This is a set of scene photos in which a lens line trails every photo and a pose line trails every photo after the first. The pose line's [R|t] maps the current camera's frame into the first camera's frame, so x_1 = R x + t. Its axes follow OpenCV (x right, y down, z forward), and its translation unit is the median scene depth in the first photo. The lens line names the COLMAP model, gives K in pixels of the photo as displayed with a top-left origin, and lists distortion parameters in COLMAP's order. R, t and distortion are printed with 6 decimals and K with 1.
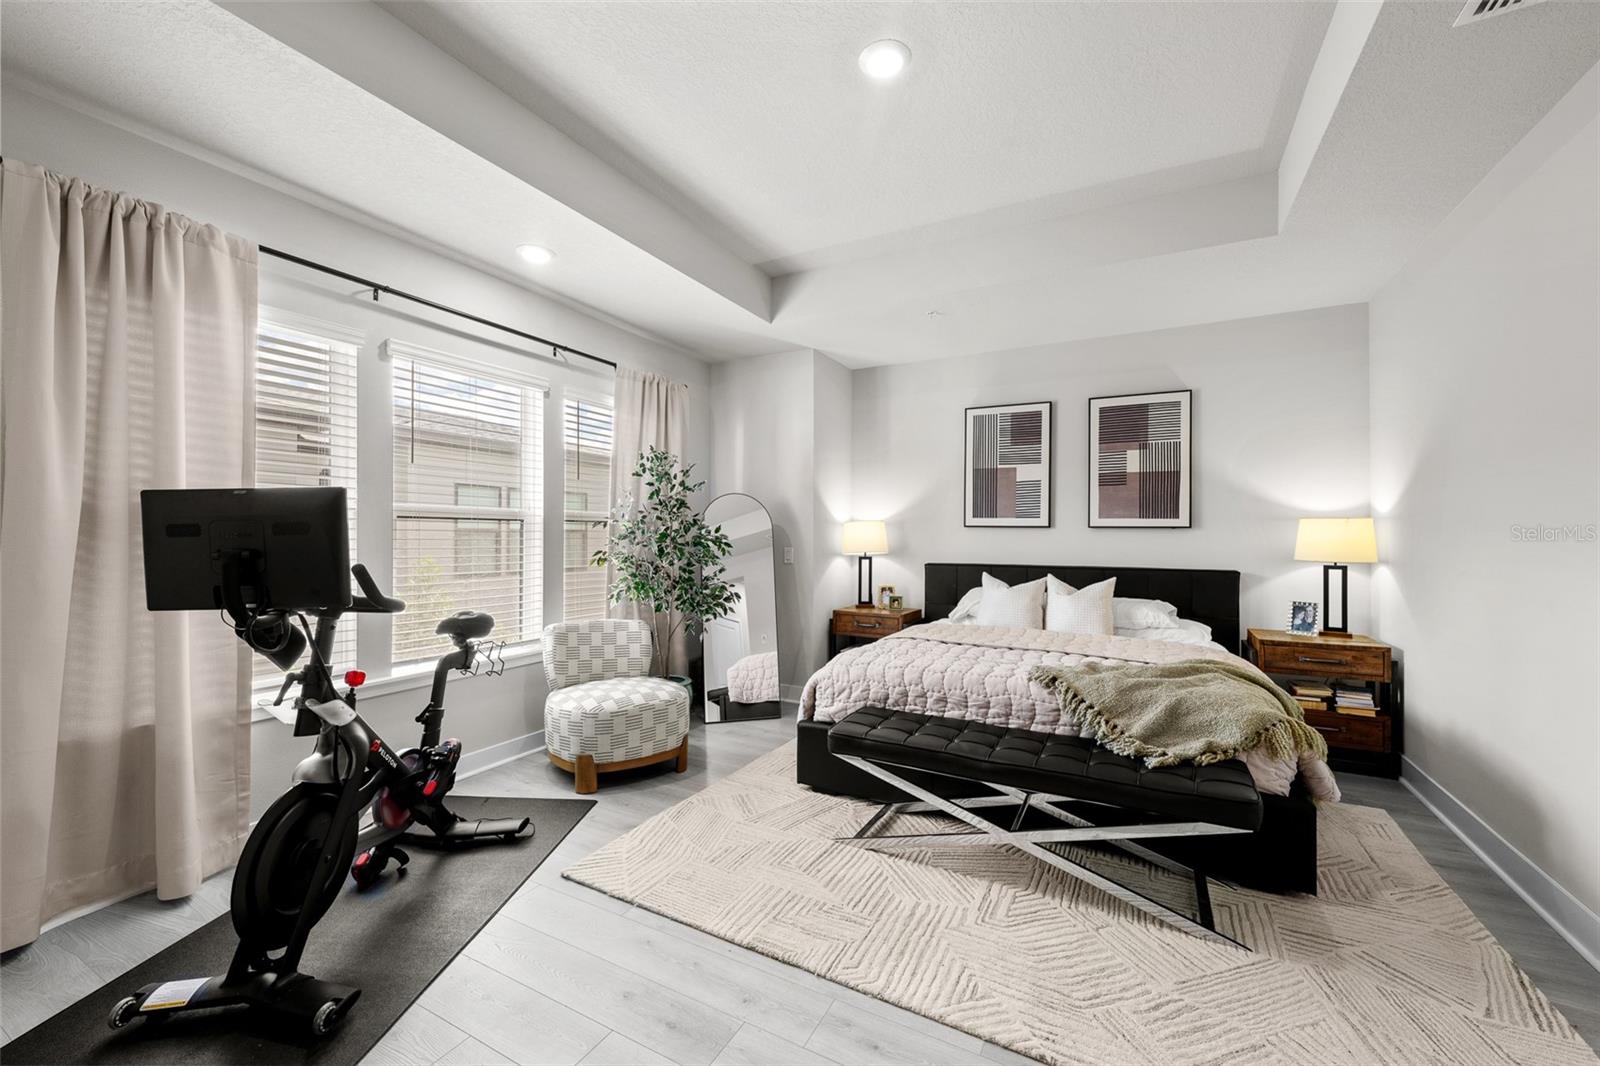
lens RADIAL K [[635.1, 0, 800.0], [0, 635.1, 533.0], [0, 0, 1]] dist [-0.000526, -0.000278]
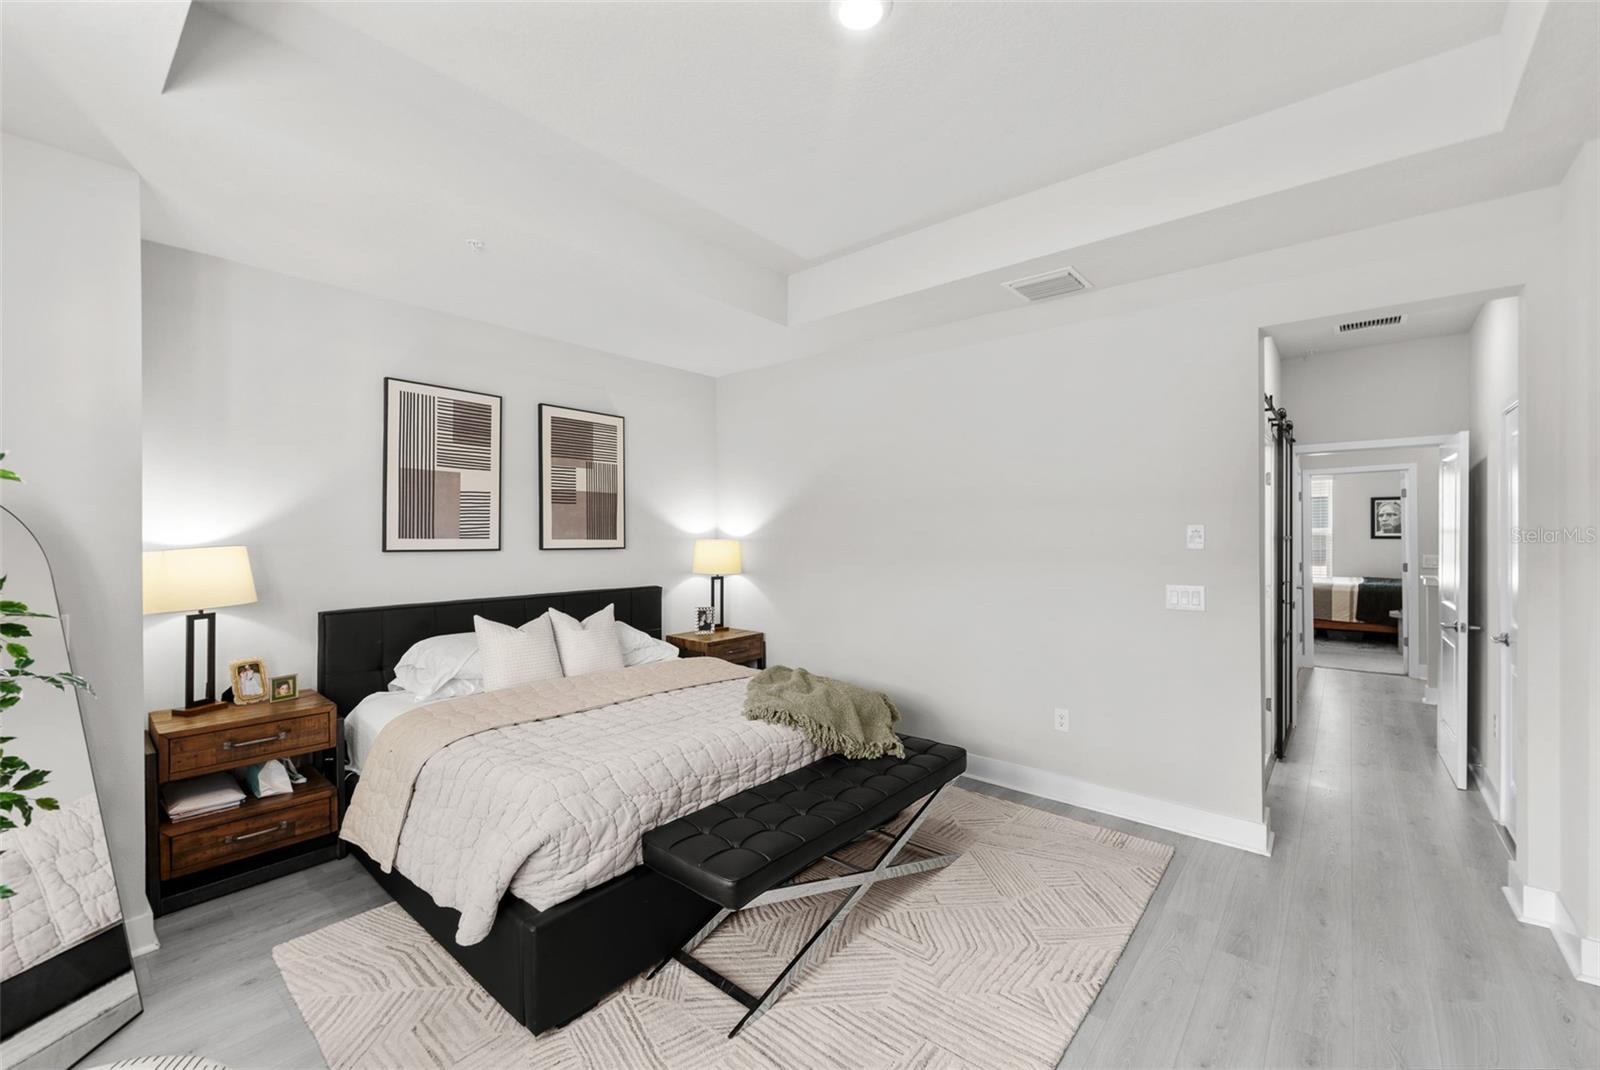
lens RADIAL K [[657.2, 0, 800.0], [0, 657.2, 535.0], [0, 0, 1]] dist [-0.001023, -0.000212]
pose [[0.205393, -0.007129, 0.978654, -0.439548], [-0.002399, 0.999967, 0.007788, -0.044708], [-0.978677, -0.003948, 0.205369, 0.553995]]
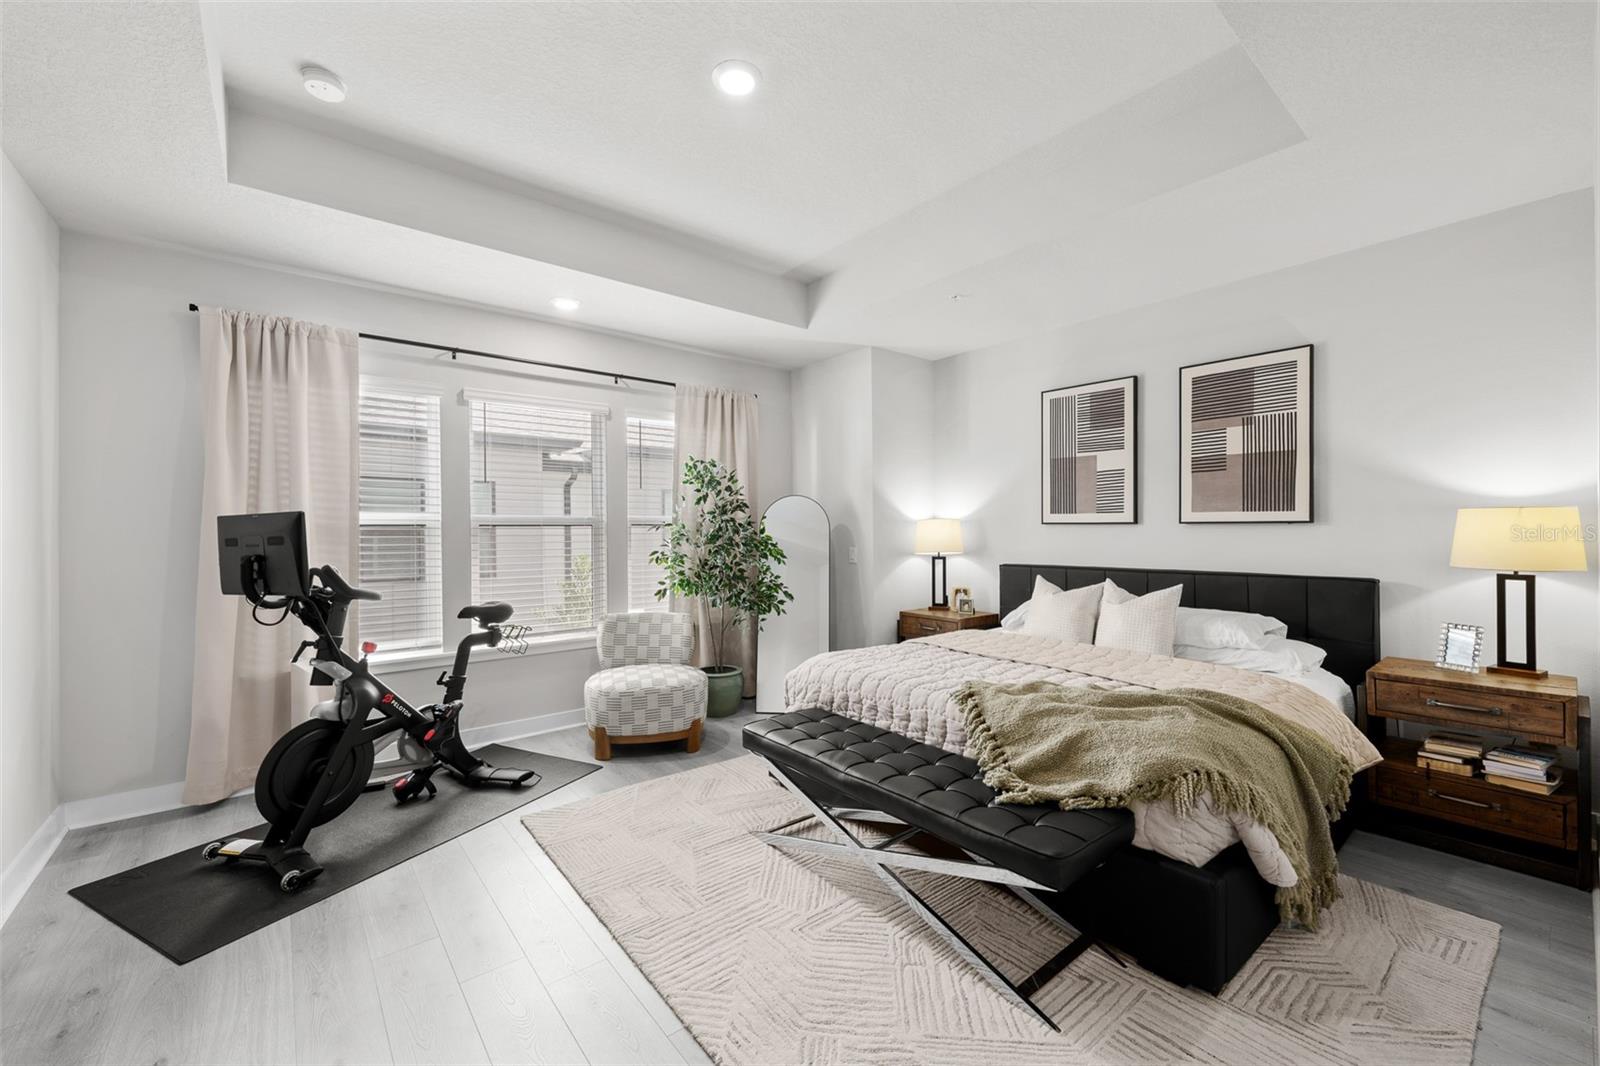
lens RADIAL K [[640.5, 0, 803.2], [0, 640.5, 532.4], [0, 0, 1]] dist [-0.000821, -0.000067]
pose [[0.924831, -0.009194, -0.380266, 0.381102], [0.011969, 0.999916, 0.004934, -0.008224], [0.380189, -0.009115, 0.924864, 0.045259]]
